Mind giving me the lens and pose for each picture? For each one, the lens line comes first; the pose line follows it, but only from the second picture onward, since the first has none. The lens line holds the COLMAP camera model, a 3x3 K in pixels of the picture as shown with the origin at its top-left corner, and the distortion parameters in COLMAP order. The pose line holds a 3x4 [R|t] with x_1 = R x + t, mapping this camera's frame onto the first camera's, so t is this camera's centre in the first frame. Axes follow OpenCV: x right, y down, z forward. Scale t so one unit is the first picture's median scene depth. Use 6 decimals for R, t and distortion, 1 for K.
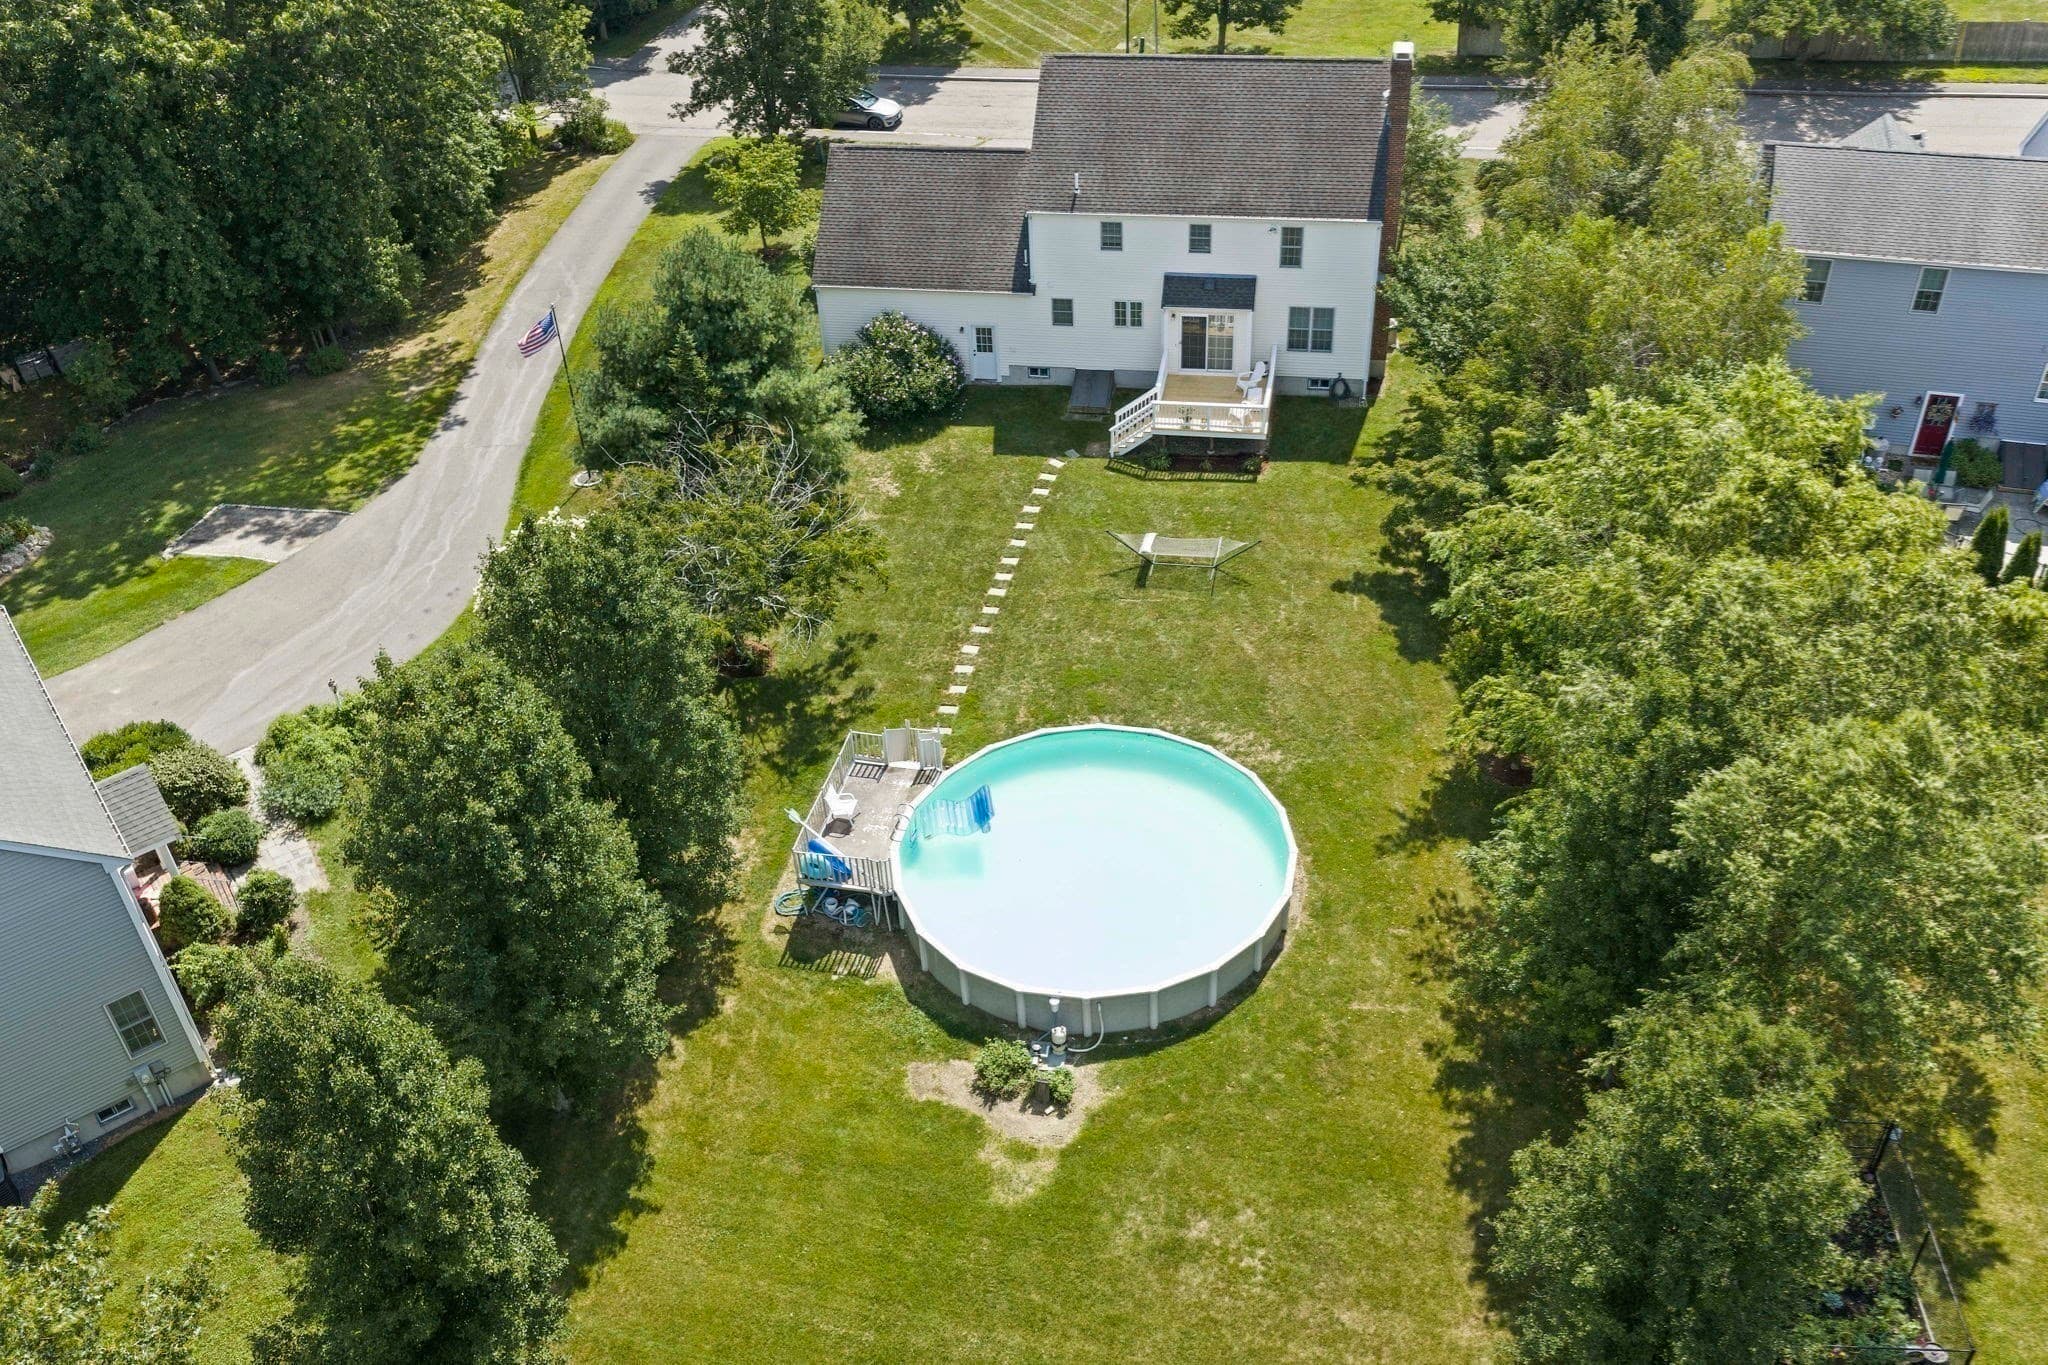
lens RADIAL K [[1705.2, 0, 1024.0], [0, 1705.2, 682.5], [0, 0, 1]] dist [0.013718, -0.004776]
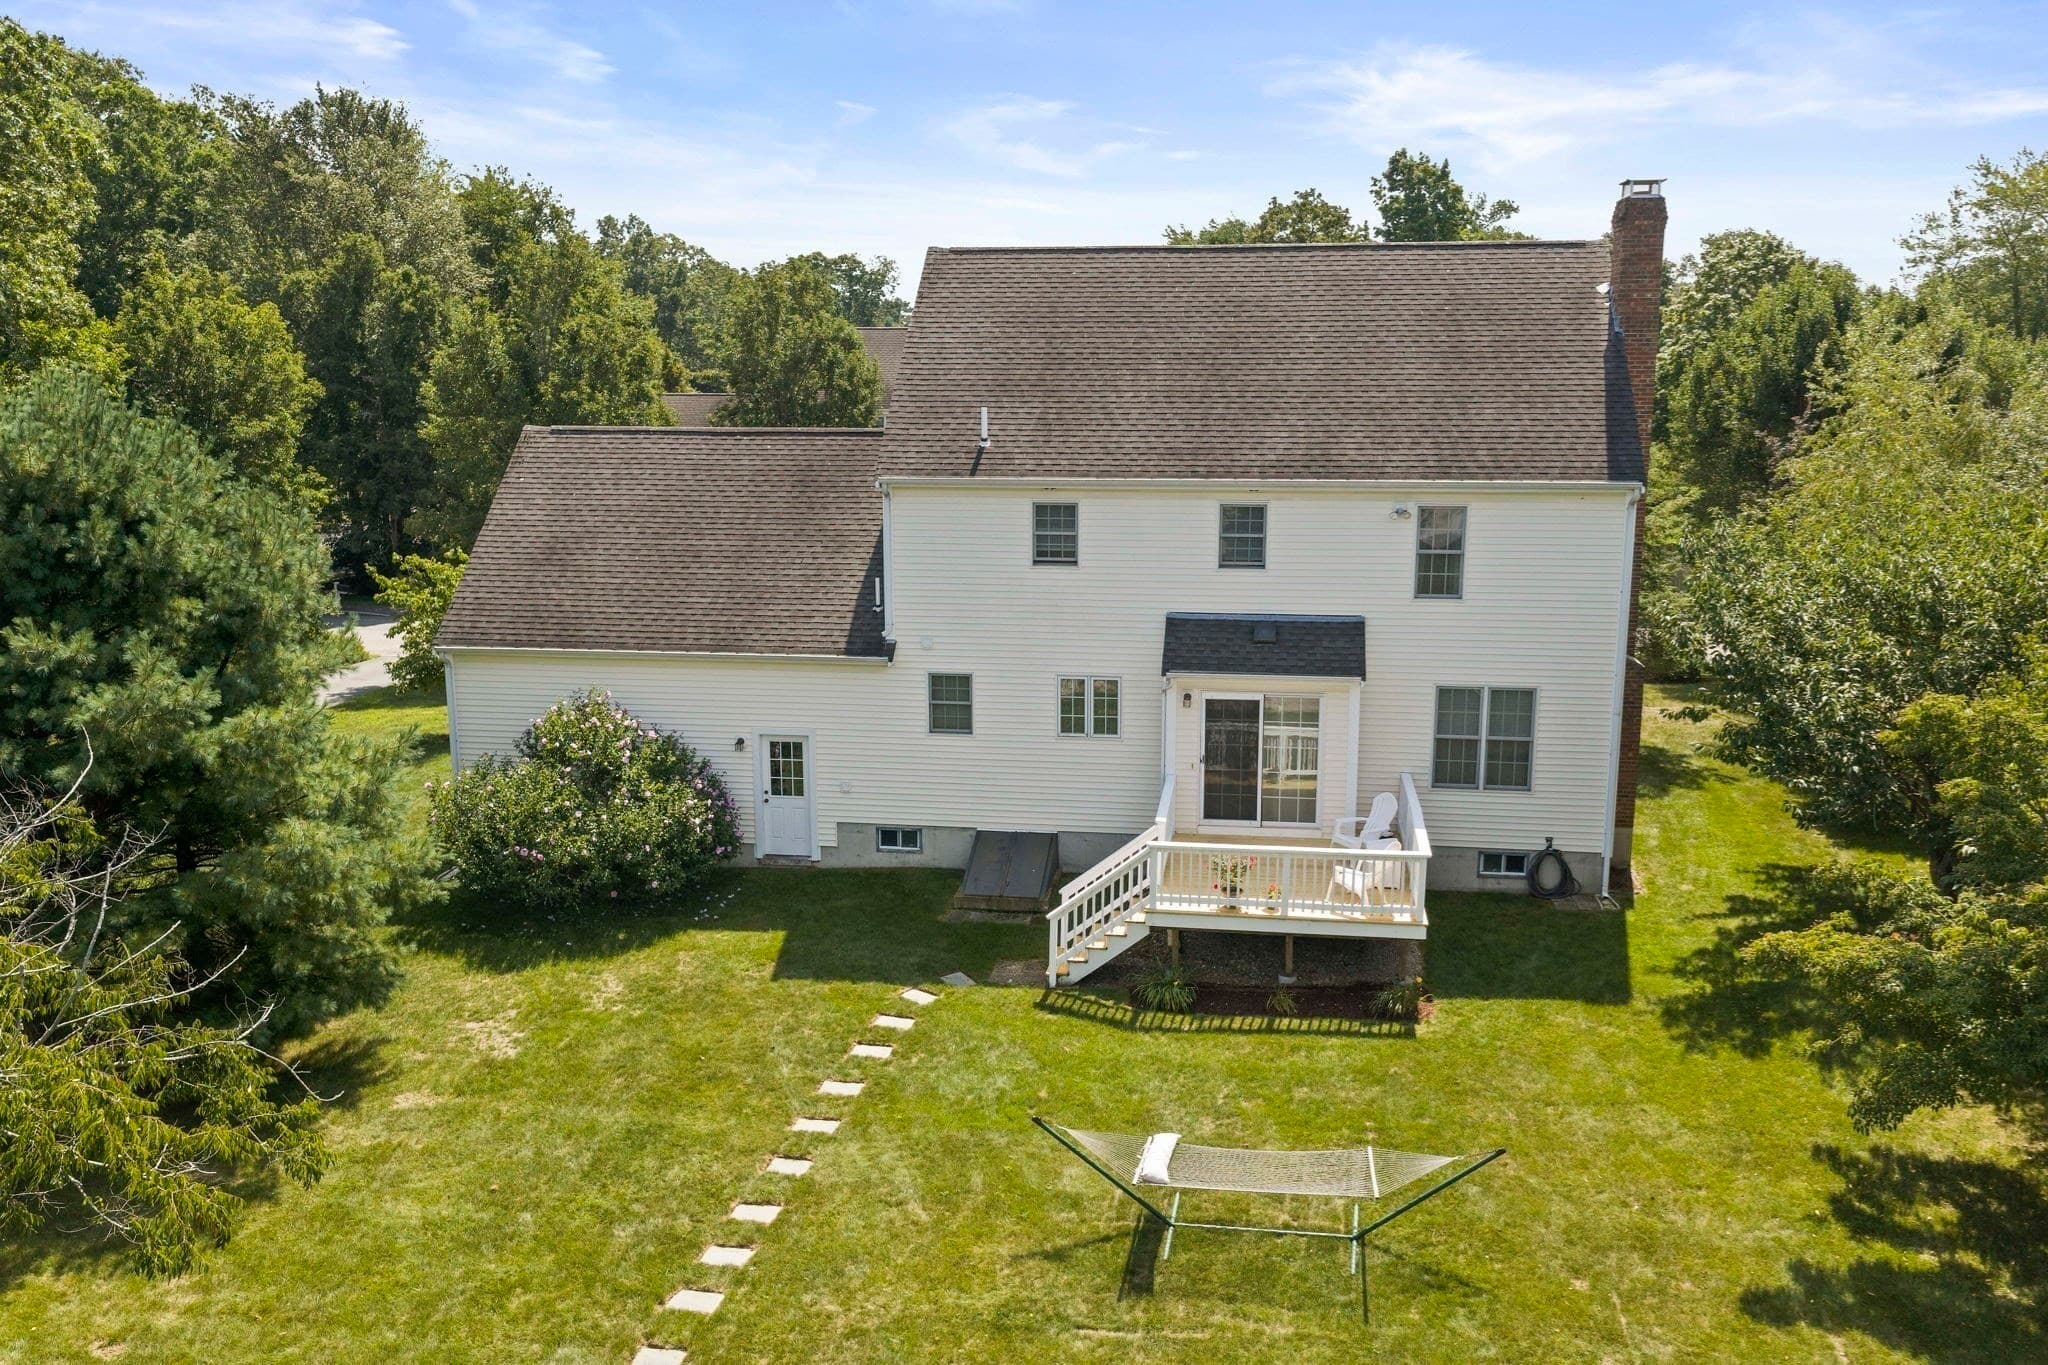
lens RADIAL K [[1705.2, 0, 1024.0], [0, 1705.2, 682.5], [0, 0, 1]] dist [0.013718, -0.004776]
pose [[0.998998, 0.033708, 0.029444, 0.029987], [-0.017506, 0.899736, -0.436083, -0.016659], [-0.041191, 0.435130, 0.899425, 0.592480]]
